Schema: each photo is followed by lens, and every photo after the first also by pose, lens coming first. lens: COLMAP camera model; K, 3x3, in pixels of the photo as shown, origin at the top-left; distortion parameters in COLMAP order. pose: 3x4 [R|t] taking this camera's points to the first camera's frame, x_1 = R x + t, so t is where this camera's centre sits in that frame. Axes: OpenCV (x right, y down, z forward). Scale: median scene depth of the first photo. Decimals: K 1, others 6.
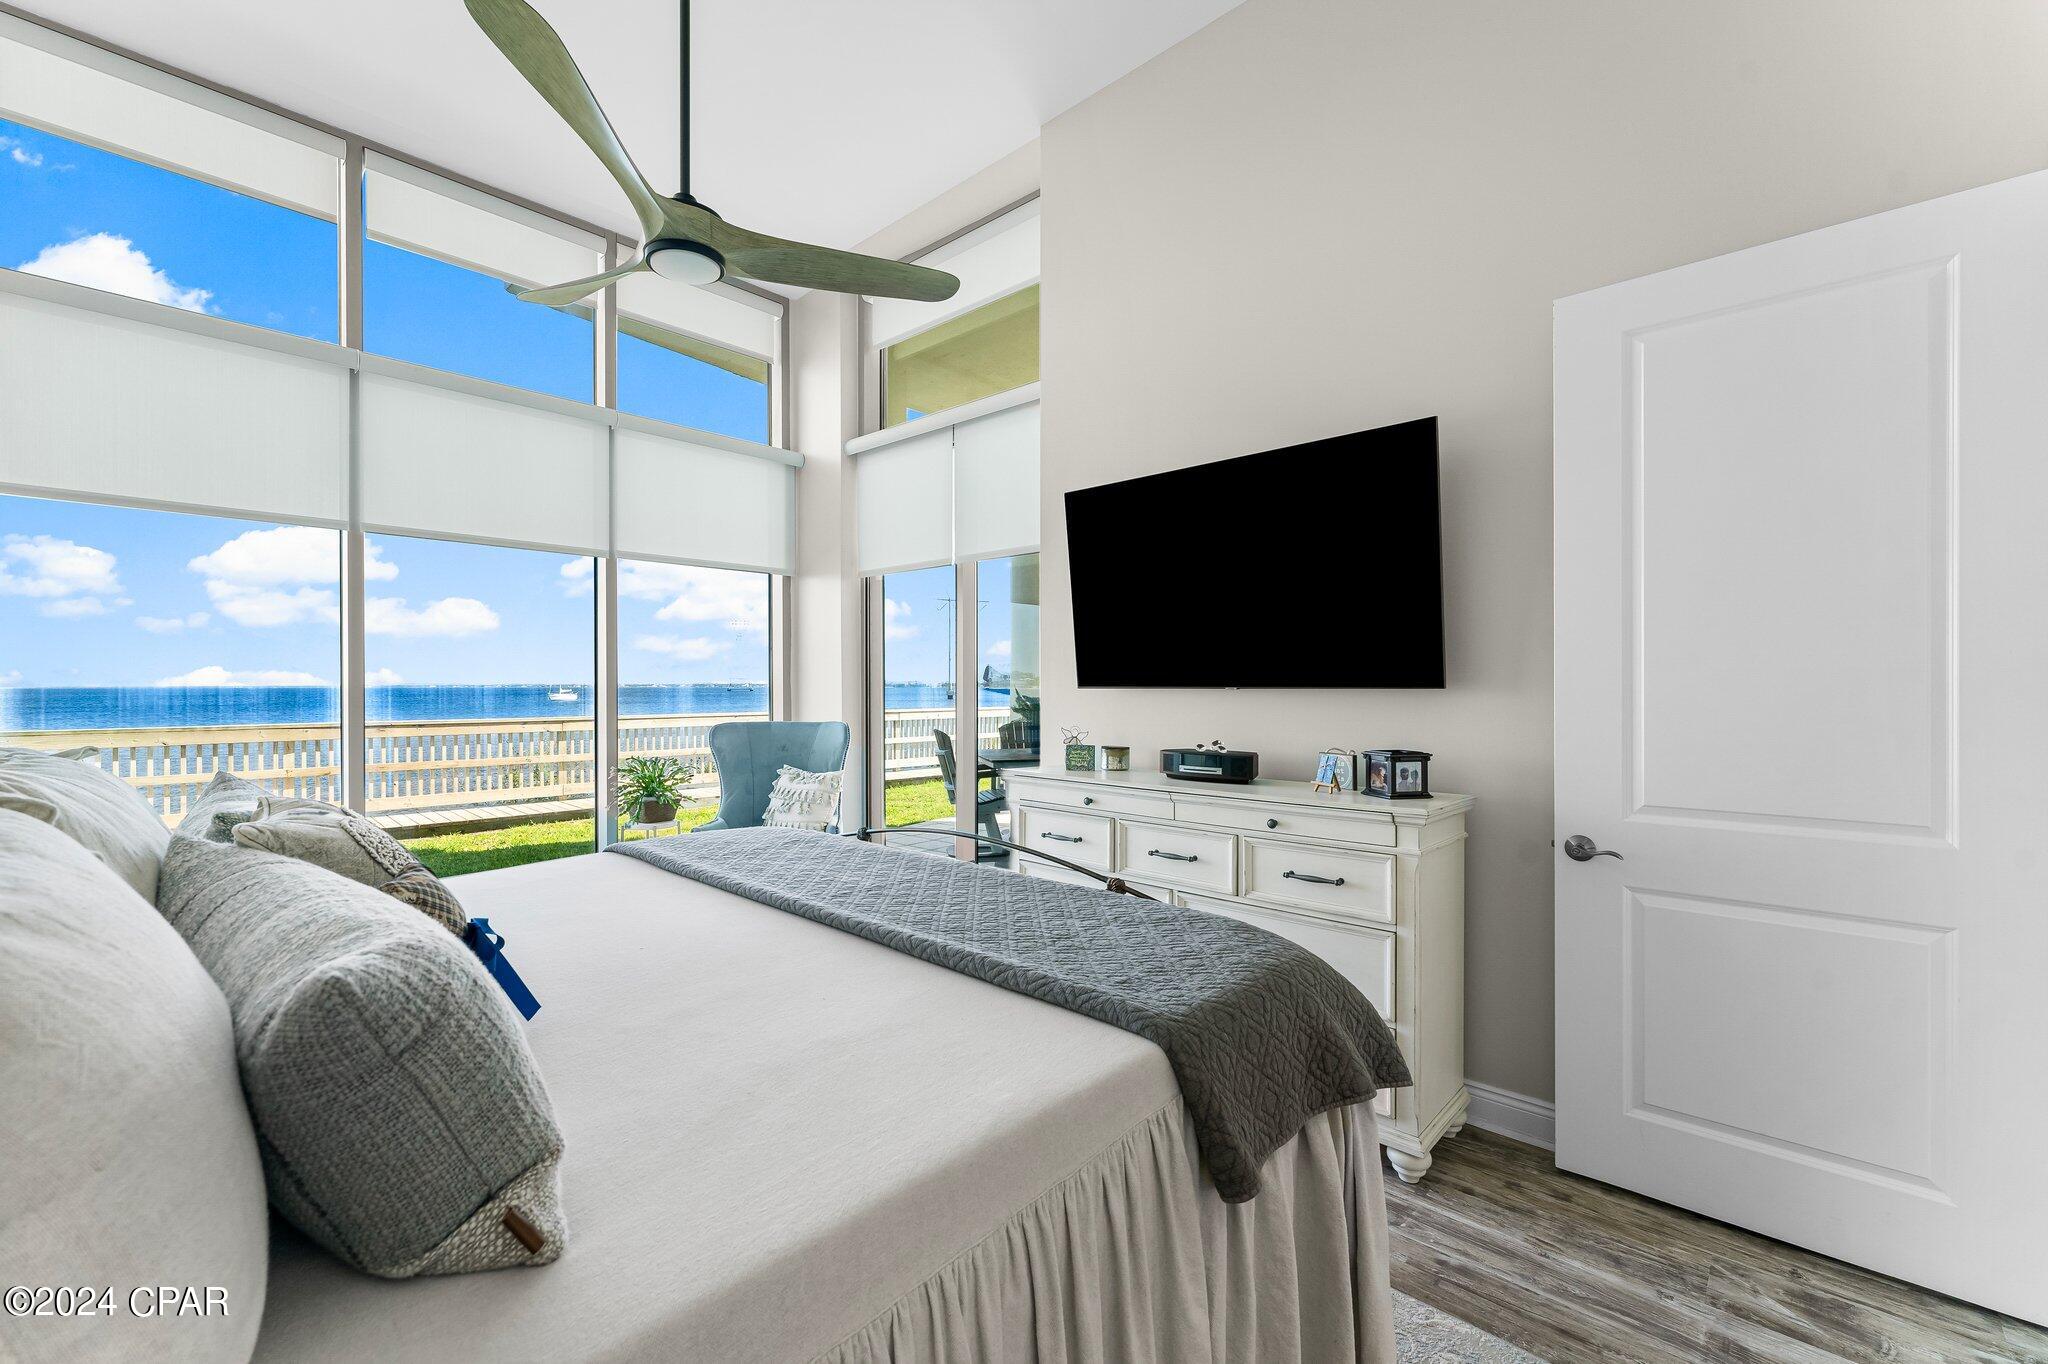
lens RADIAL K [[837.4, 0, 1018.1], [0, 837.4, 687.5], [0, 0, 1]] dist [0.001928, -0.000099]
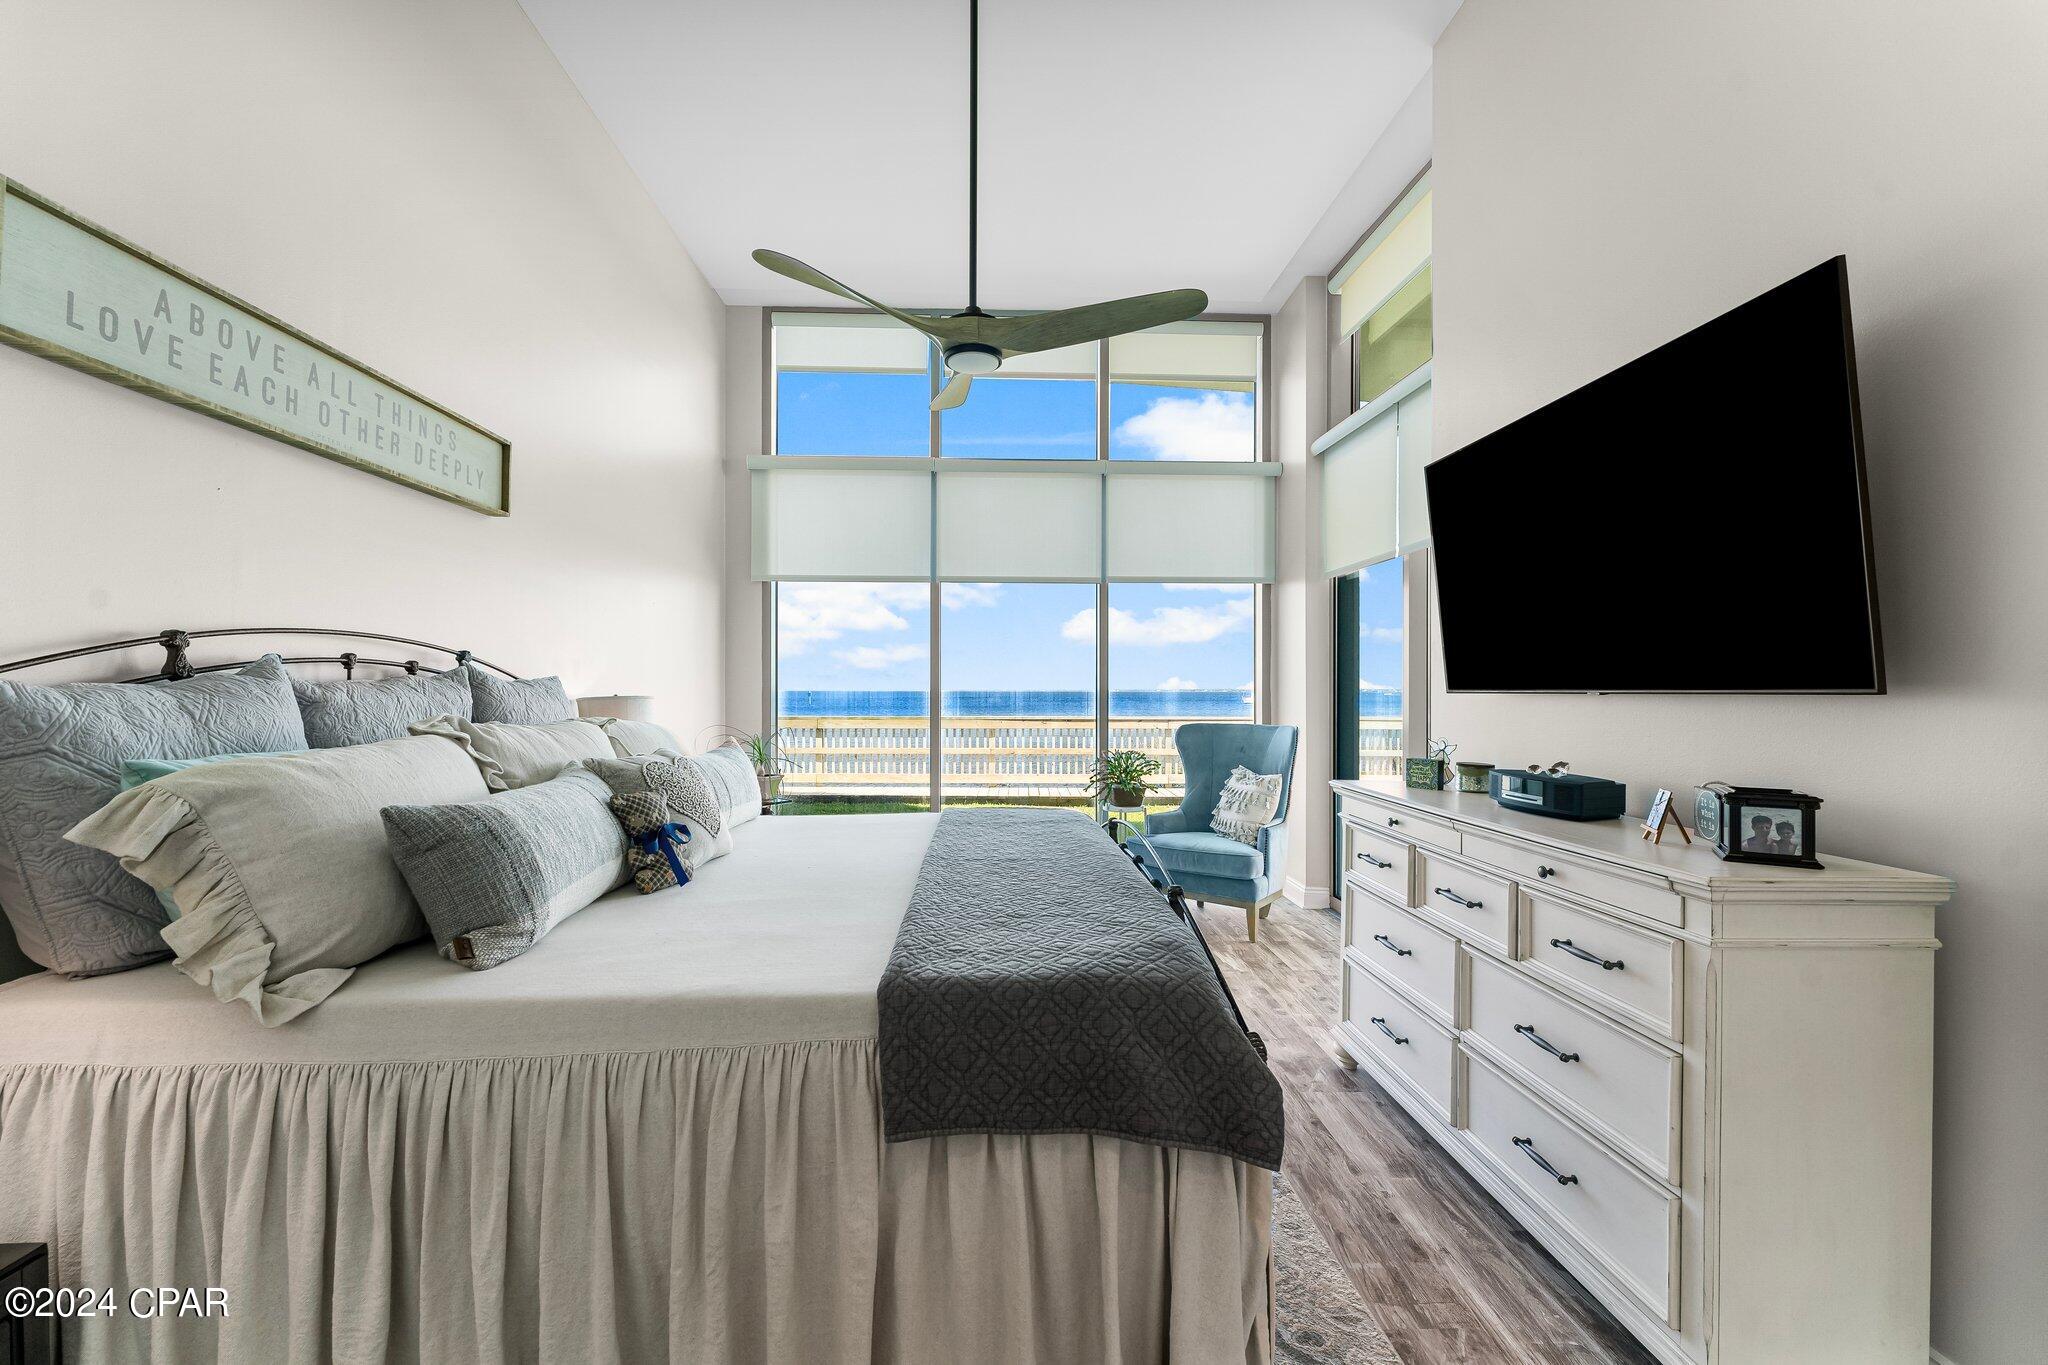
lens RADIAL K [[825.0, 0, 1019.0], [0, 825.0, 690.6], [0, 0, 1]] dist [0.000400, 0.000142]
pose [[0.712368, 0.002535, -0.701802, 0.342270], [-0.004234, 0.999991, -0.000685, 0.000879], [0.701793, 0.003460, 0.712372, 0.095332]]
